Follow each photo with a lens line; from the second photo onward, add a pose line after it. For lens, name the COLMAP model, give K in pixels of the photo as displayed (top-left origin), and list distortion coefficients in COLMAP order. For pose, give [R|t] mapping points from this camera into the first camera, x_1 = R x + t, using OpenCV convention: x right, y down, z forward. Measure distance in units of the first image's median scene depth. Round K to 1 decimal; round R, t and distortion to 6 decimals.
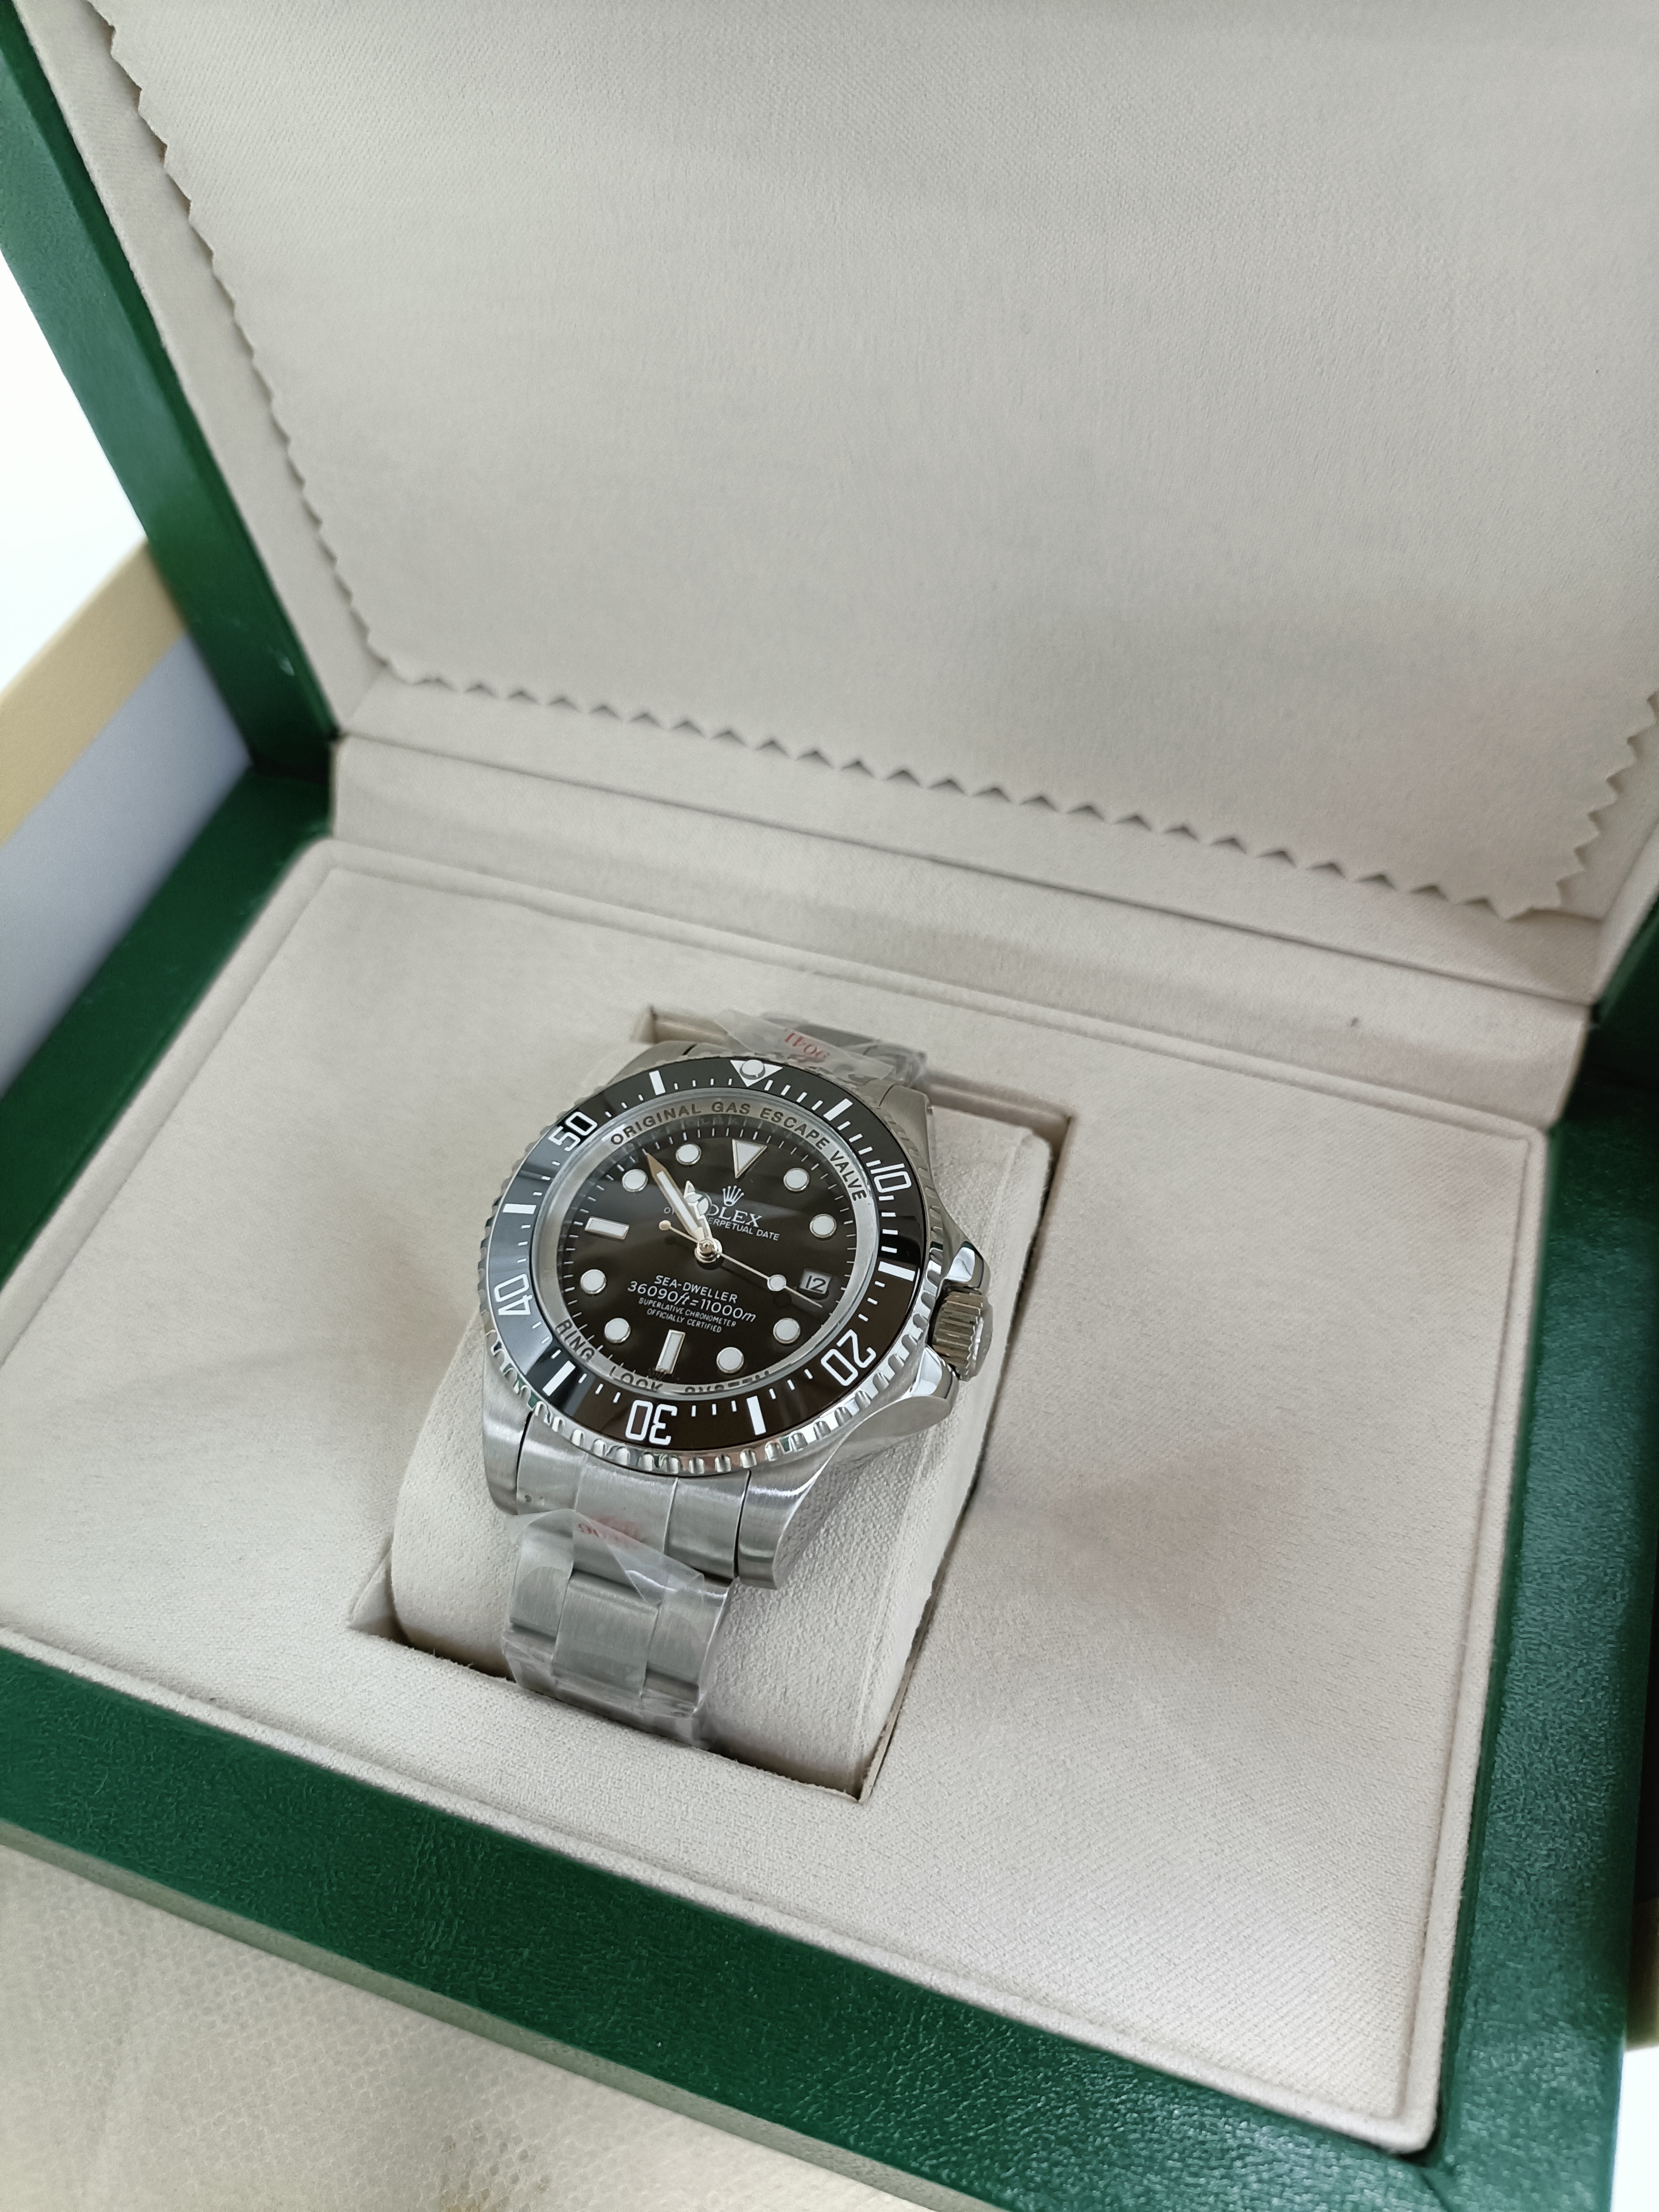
lens RADIAL K [[1661.6, 0, 829.5], [0, 1661.6, 1106.0], [0, 0, 1]] dist [-0.055916, 0.000926]
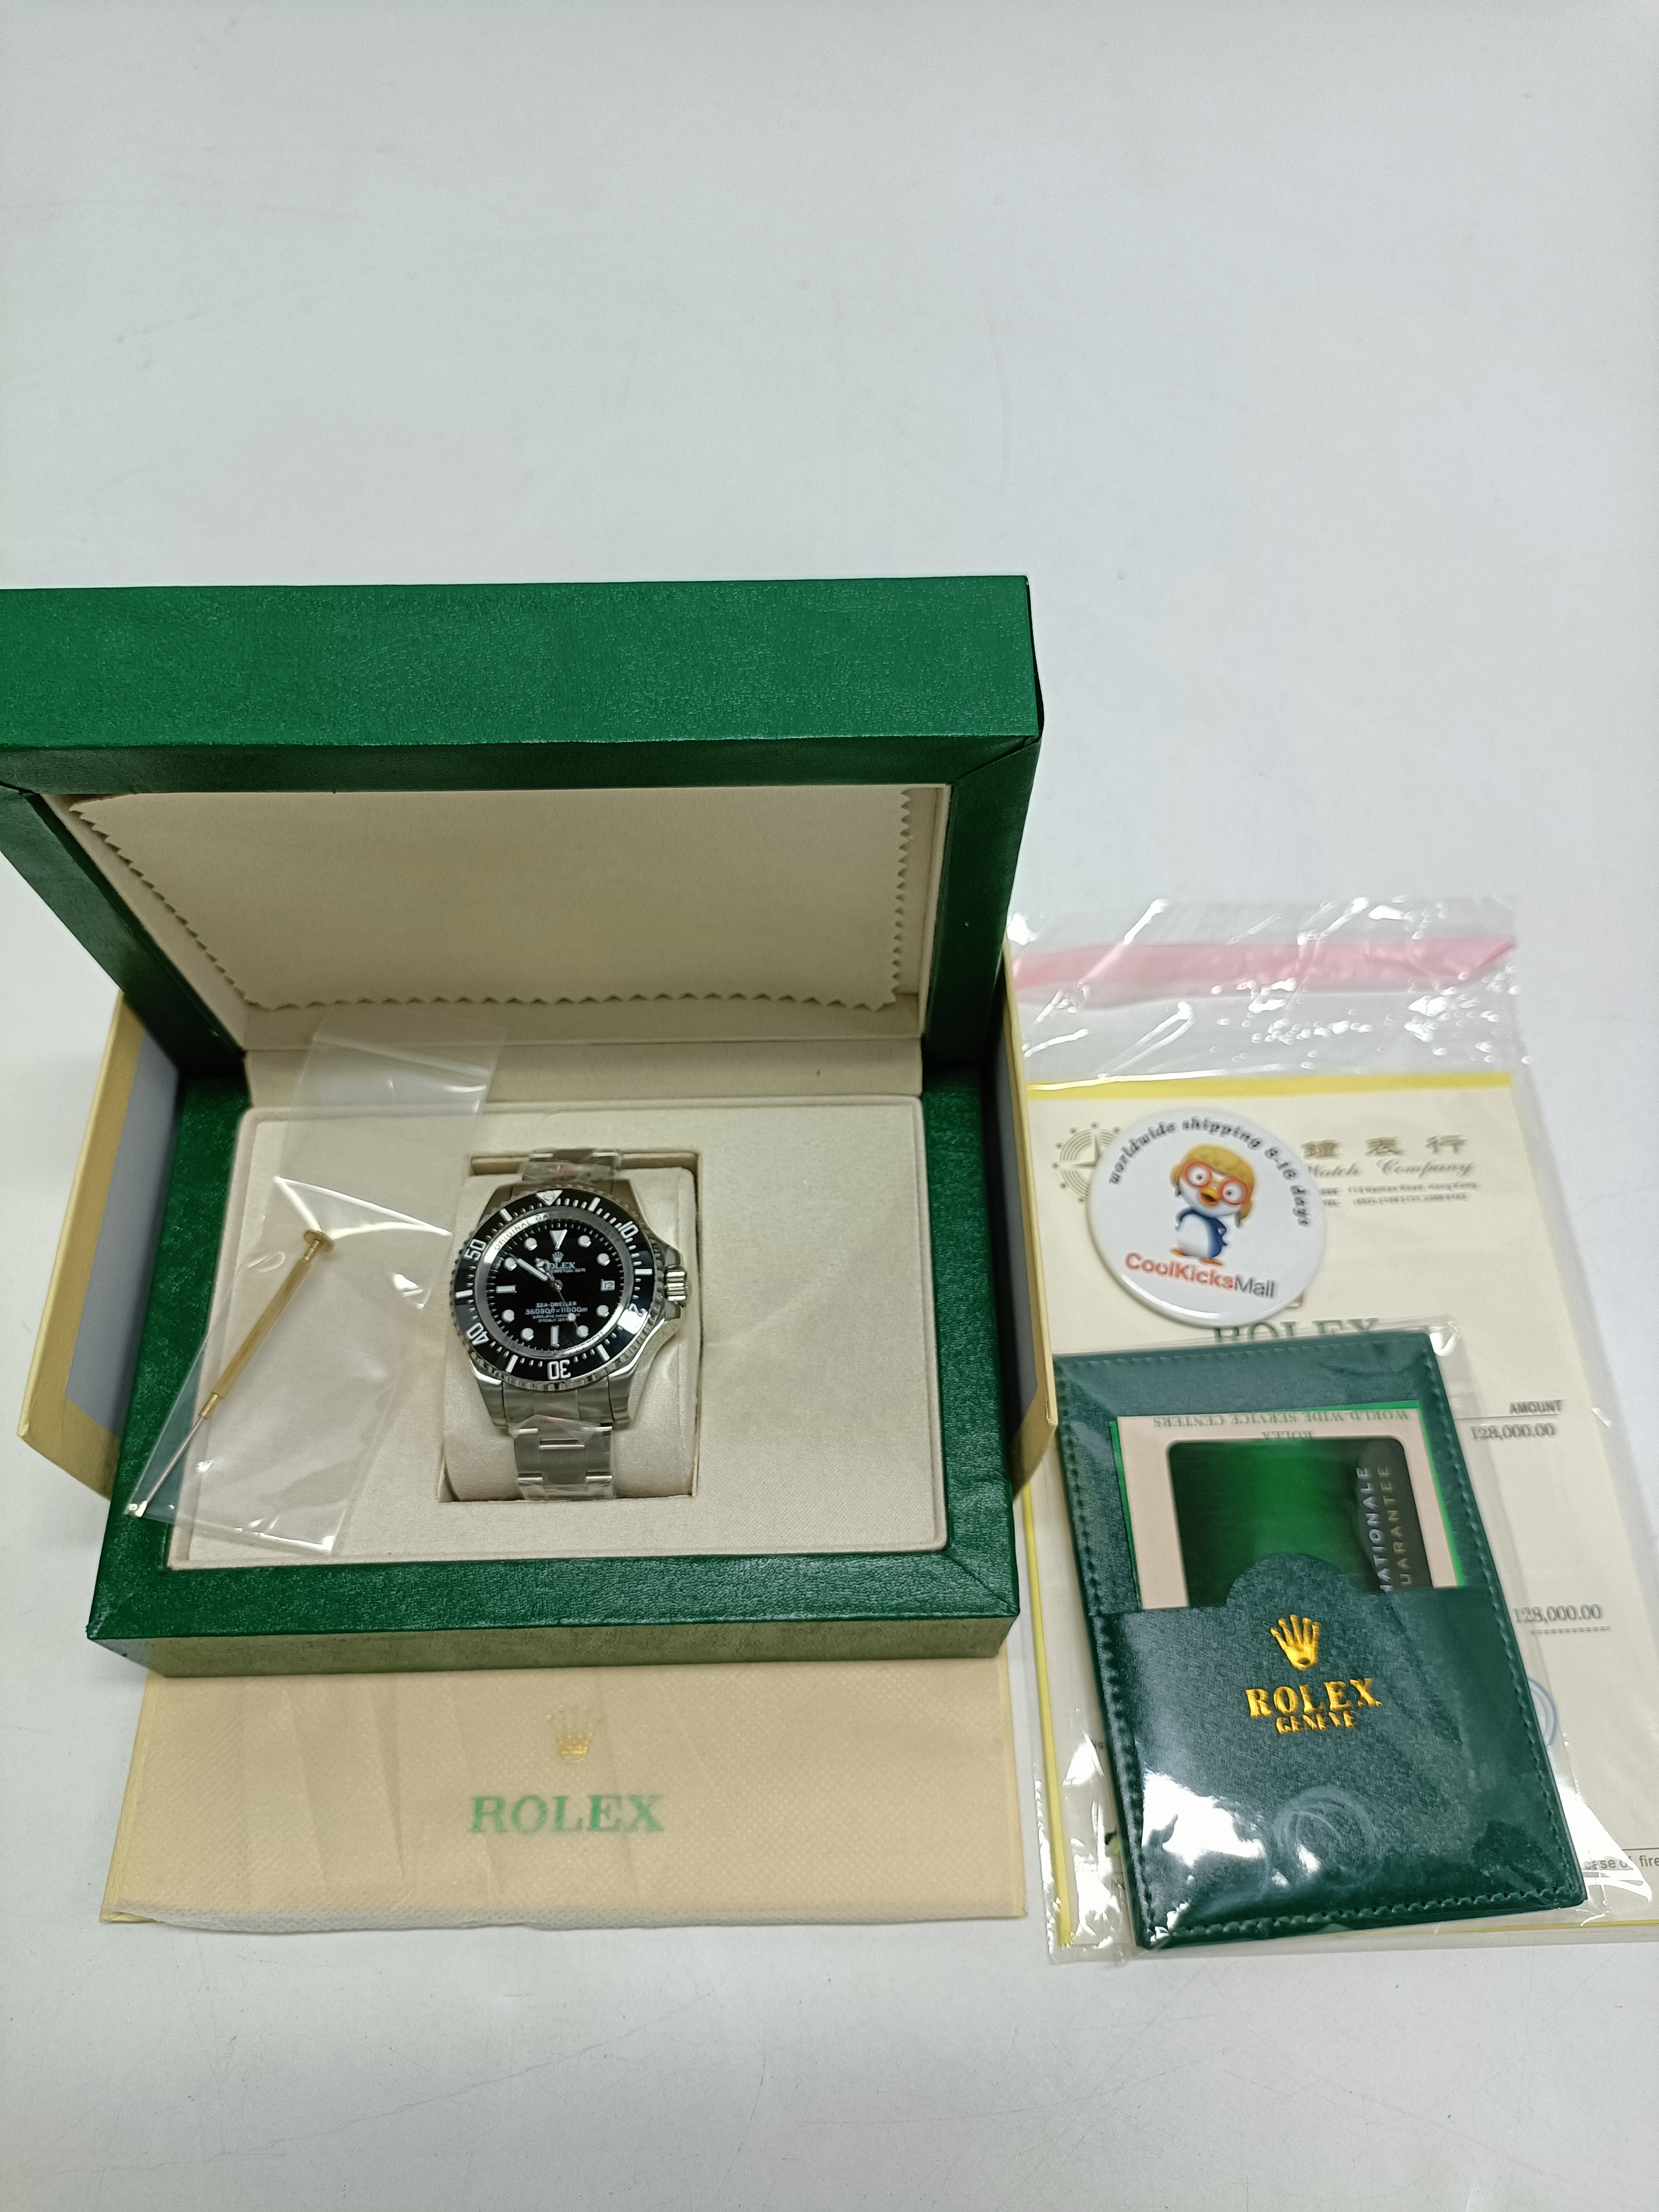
lens RADIAL K [[1661.6, 0, 829.5], [0, 1661.6, 1106.0], [0, 0, 1]] dist [-0.055916, 0.000926]
pose [[0.938971, -0.284427, 0.193479, -0.088524], [0.255486, 0.953240, 0.161431, -0.389526], [-0.230347, -0.102148, 0.967733, -1.137179]]
